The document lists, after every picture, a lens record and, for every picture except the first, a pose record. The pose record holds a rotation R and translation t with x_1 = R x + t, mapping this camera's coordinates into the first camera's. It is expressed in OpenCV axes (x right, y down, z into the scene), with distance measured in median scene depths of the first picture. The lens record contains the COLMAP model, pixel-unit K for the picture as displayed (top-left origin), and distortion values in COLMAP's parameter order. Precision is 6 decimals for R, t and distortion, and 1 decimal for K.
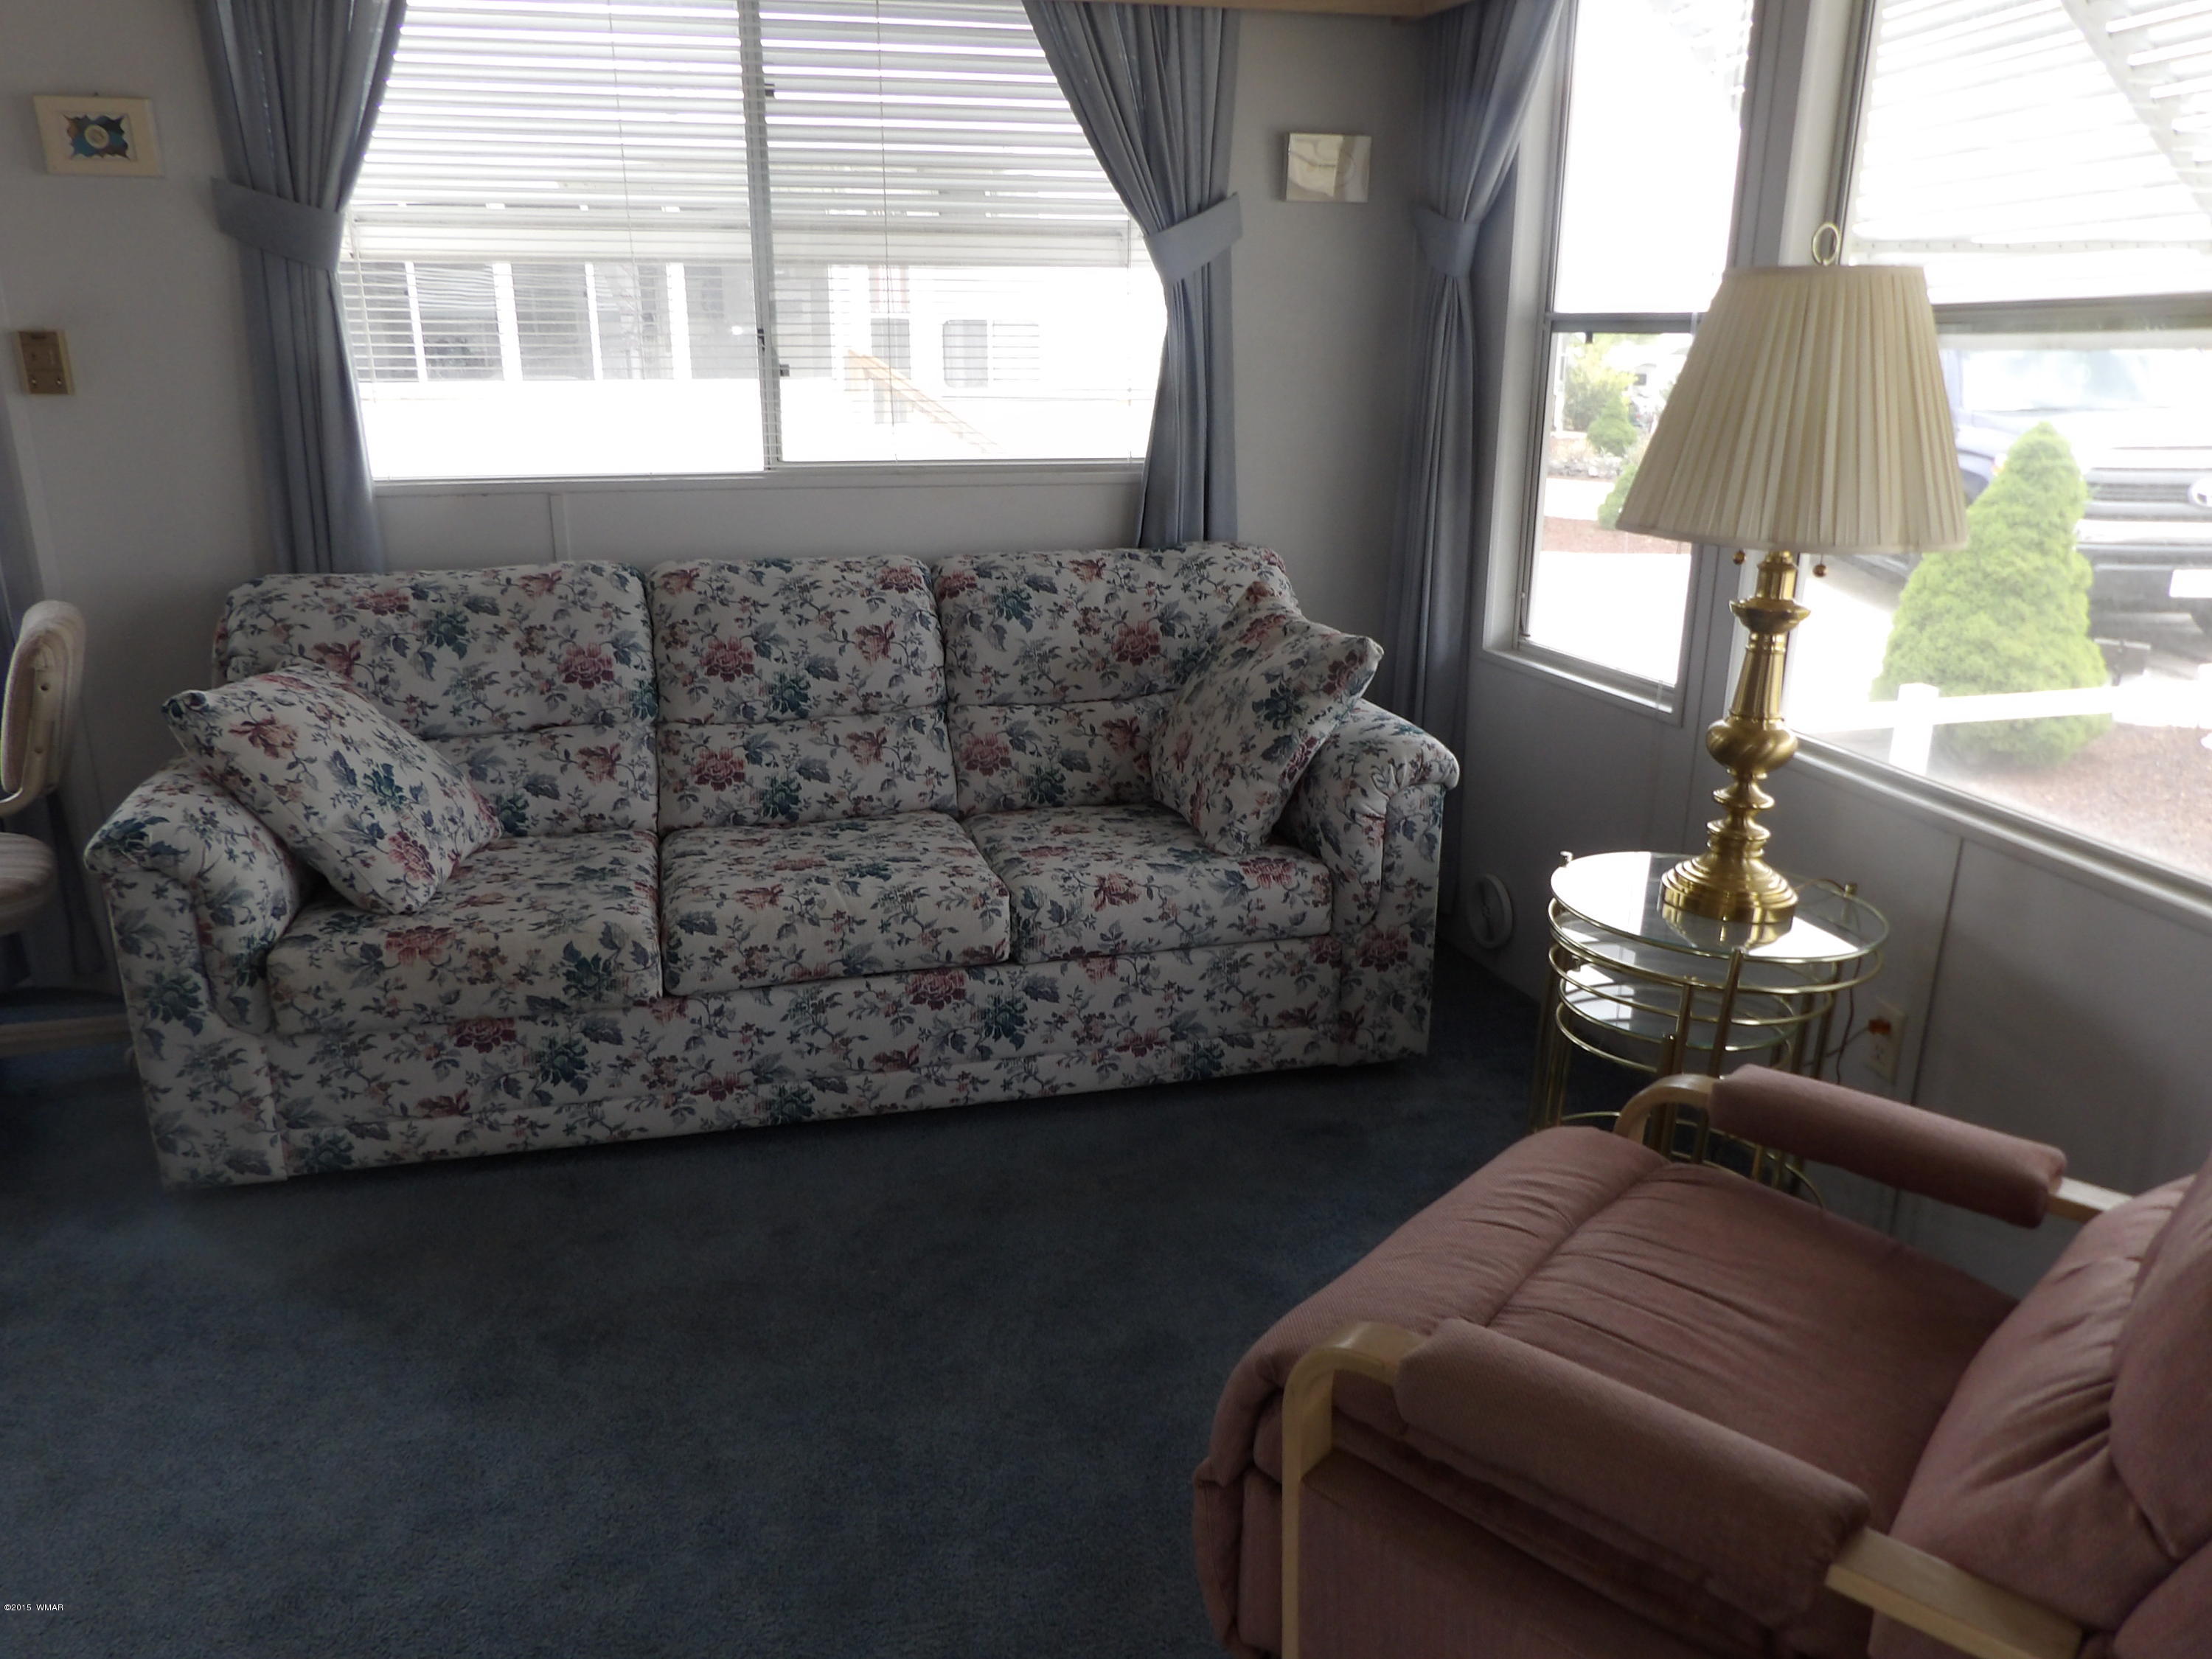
lens RADIAL K [[1581.1, 0, 1112.8], [0, 1581.1, 830.8], [0, 0, 1]] dist [-0.020743, 0.035842]
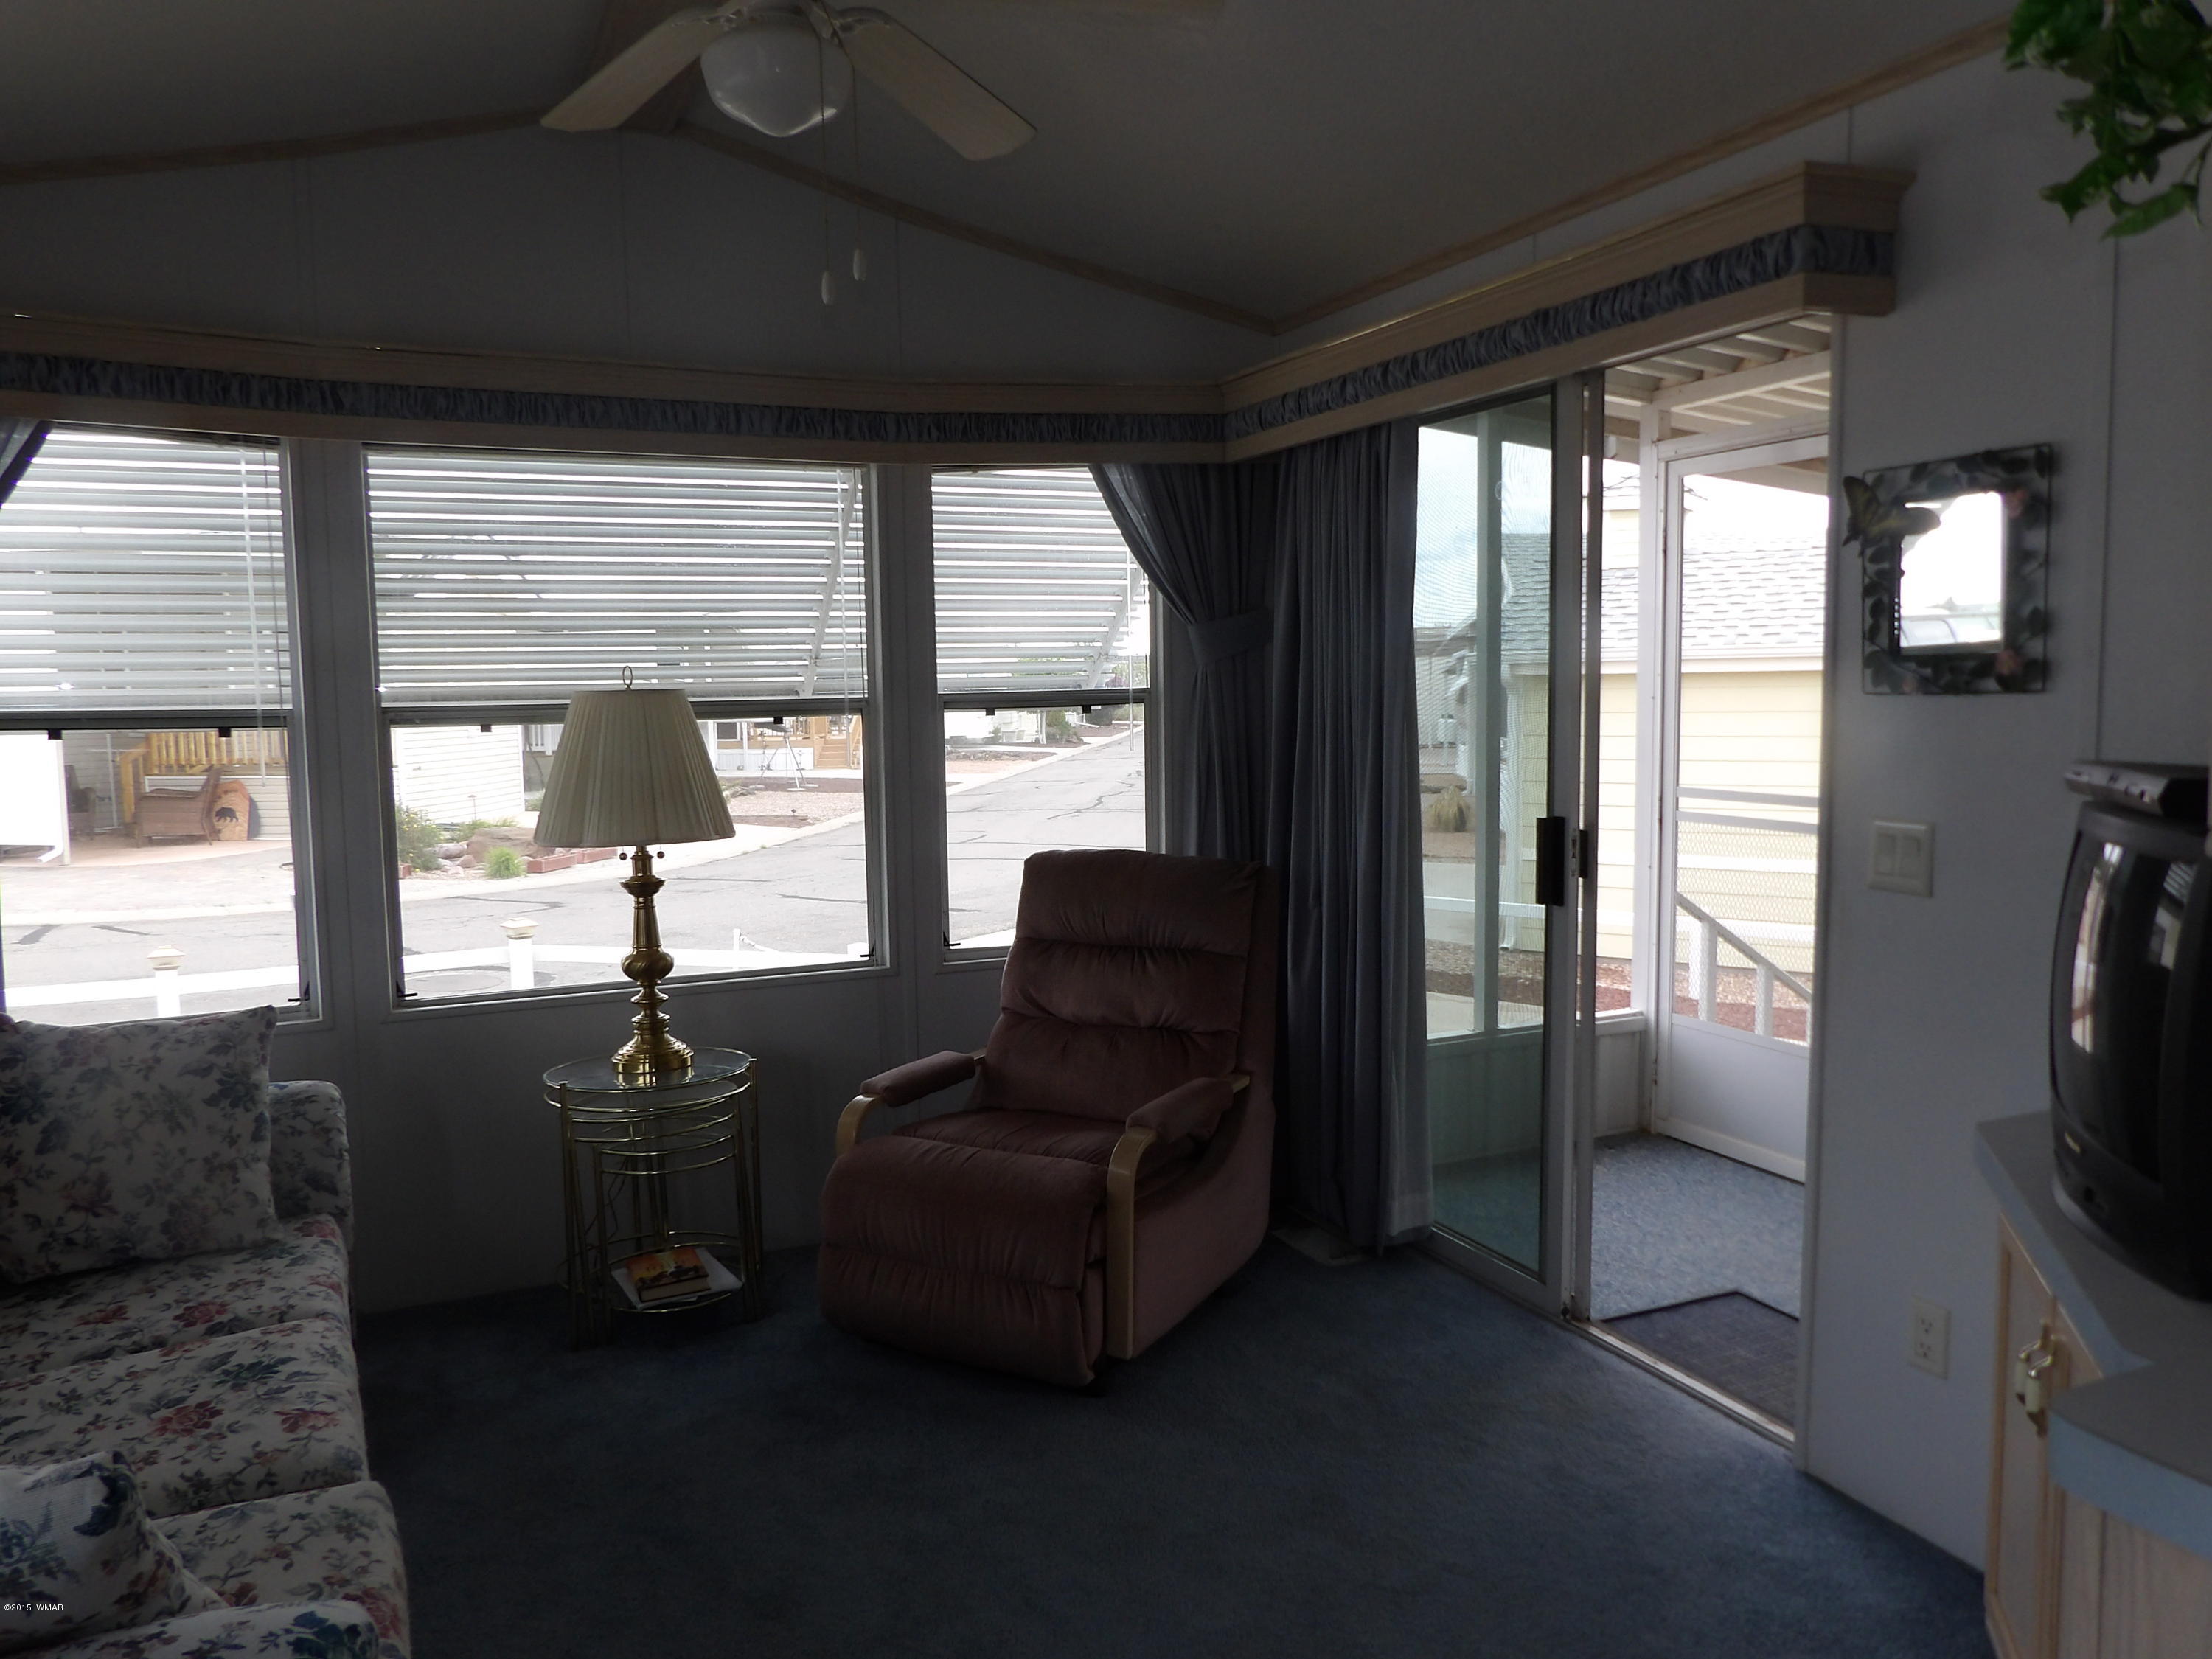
lens RADIAL K [[1540.4, 0, 1109.0], [0, 1540.4, 841.2], [0, 0, 1]] dist [-0.088703, 0.069959]
pose [[-0.212268, -0.092767, 0.972798, -0.932091], [0.302744, 0.940264, 0.155725, -0.209435], [-0.929133, 0.327565, -0.171503, 0.599907]]
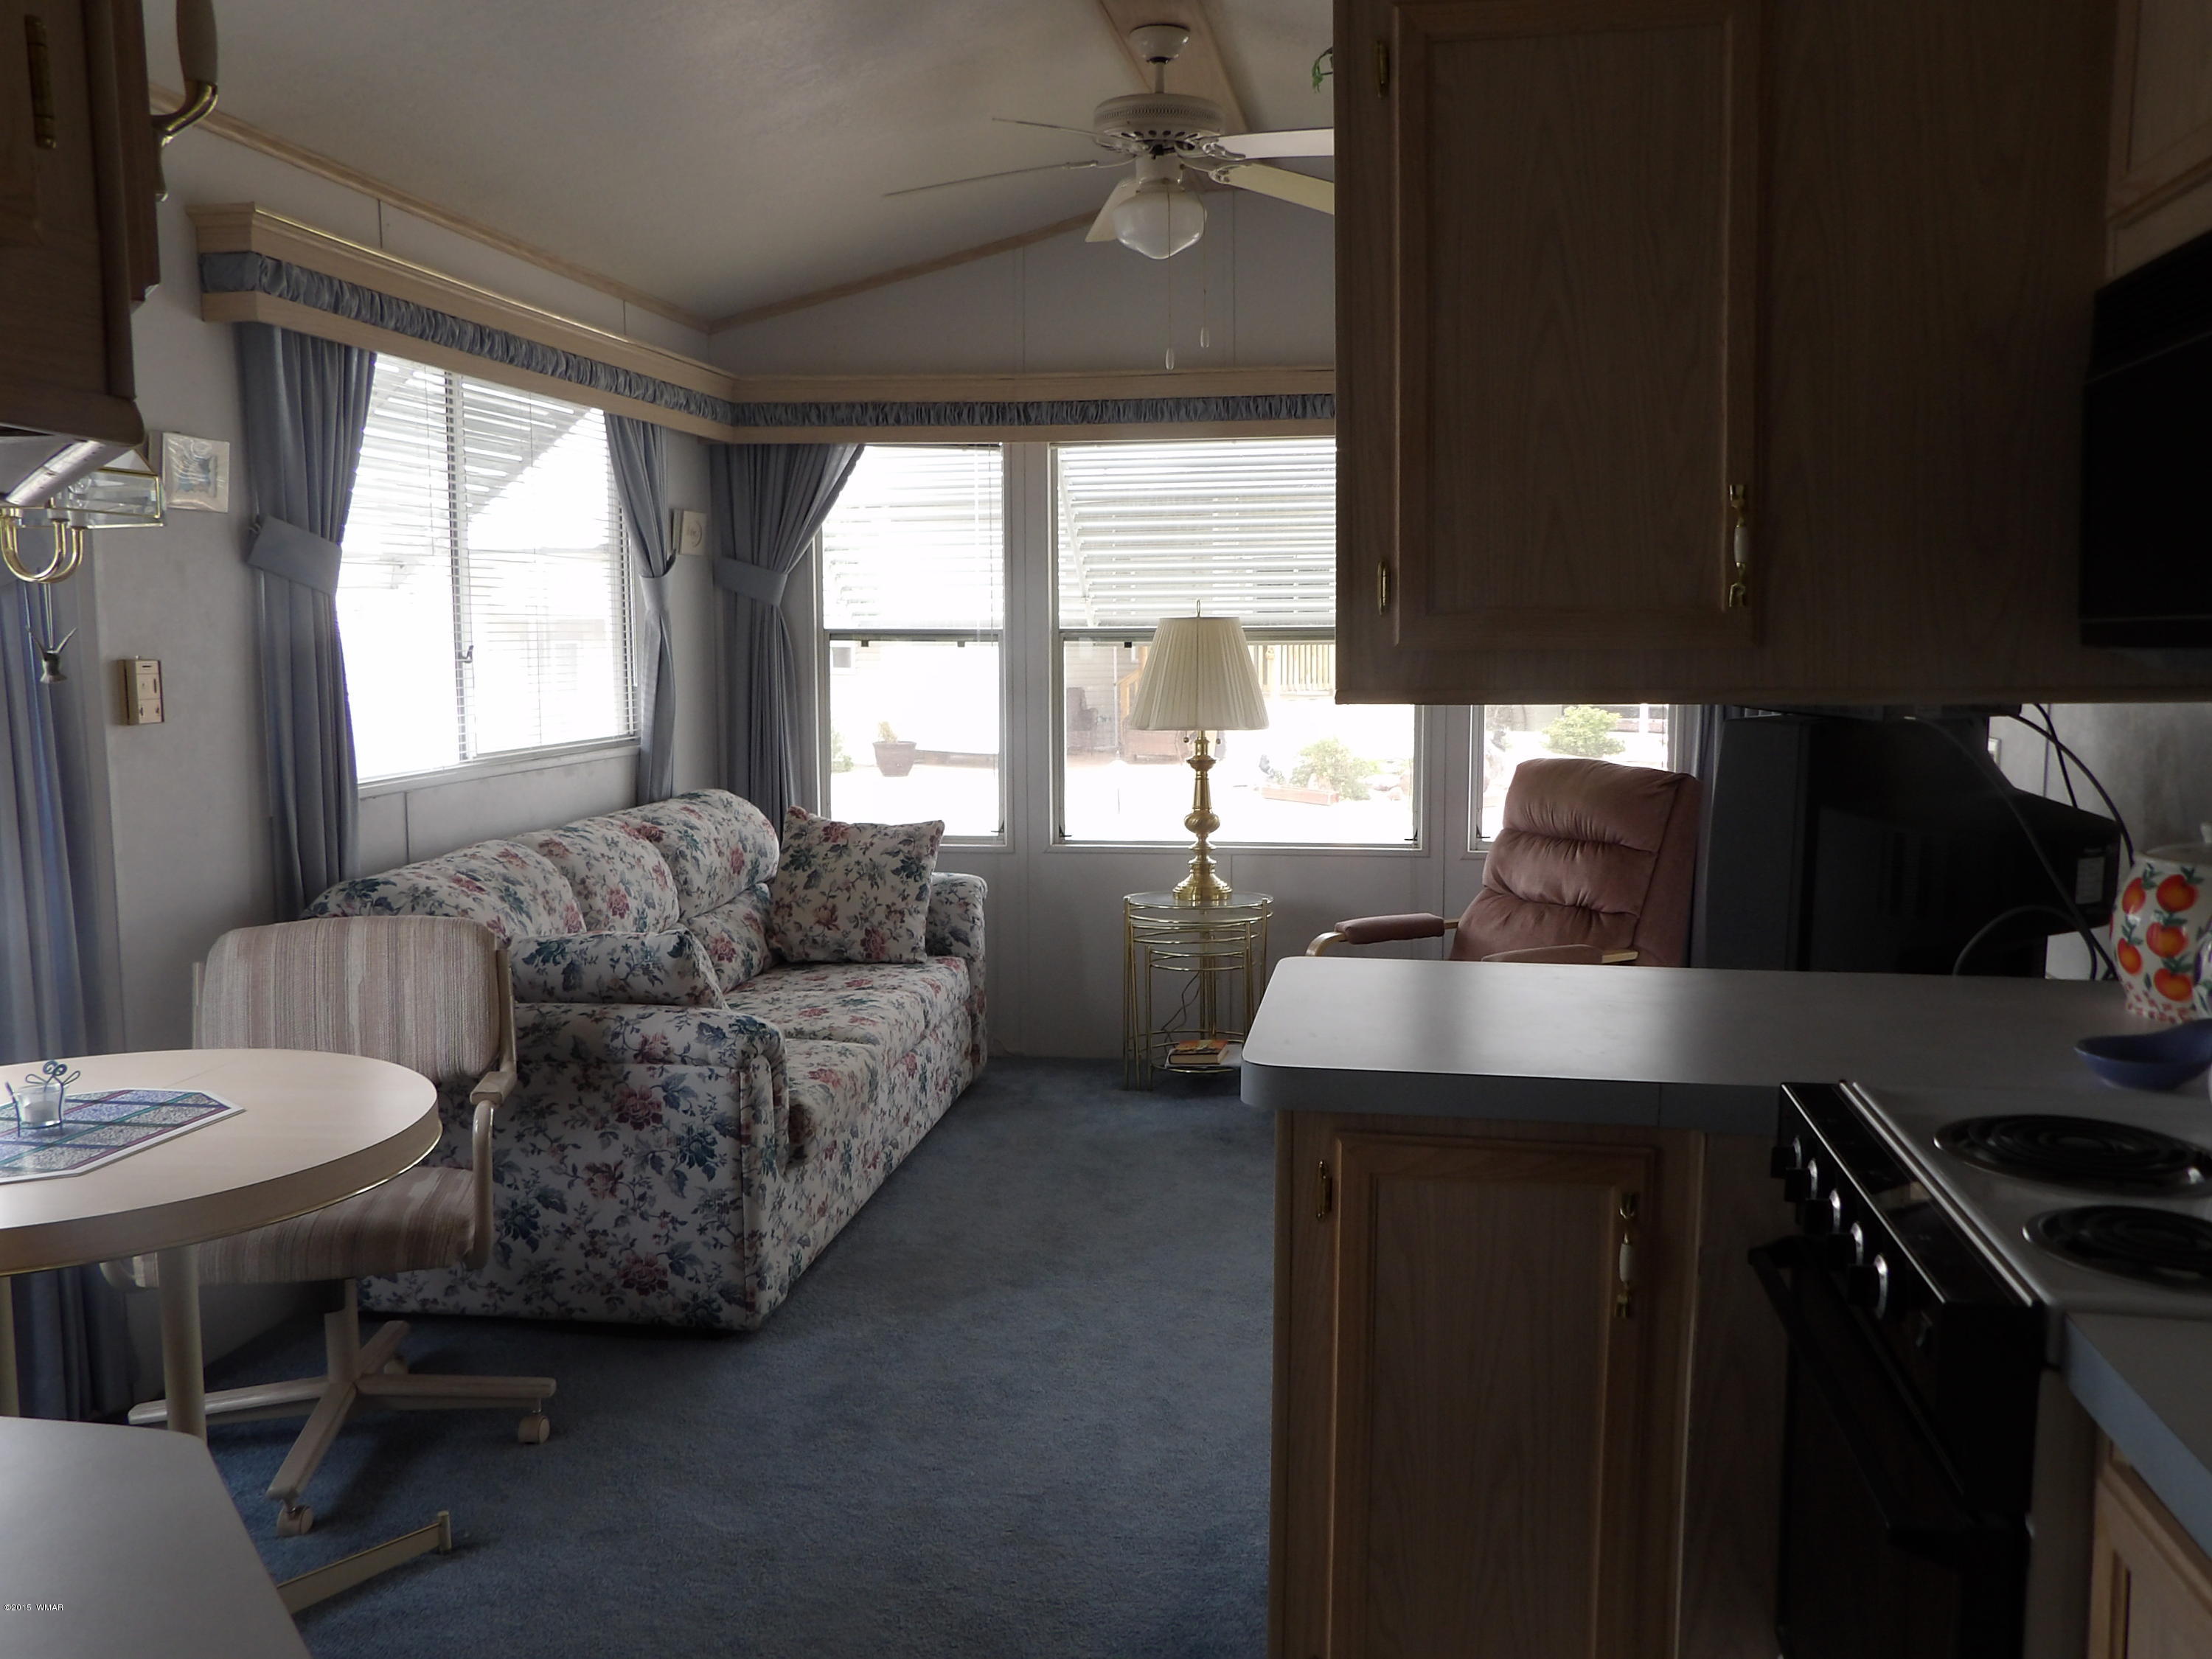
lens RADIAL K [[1842.9, 0, 1112.2], [0, 1842.9, 823.1], [0, 0, 1]] dist [-0.072518, 0.092736]
pose [[0.392592, -0.103791, 0.913838, -1.518610], [0.281594, 0.959459, -0.012003, -0.042930], [-0.875544, 0.262043, 0.405903, 0.055420]]
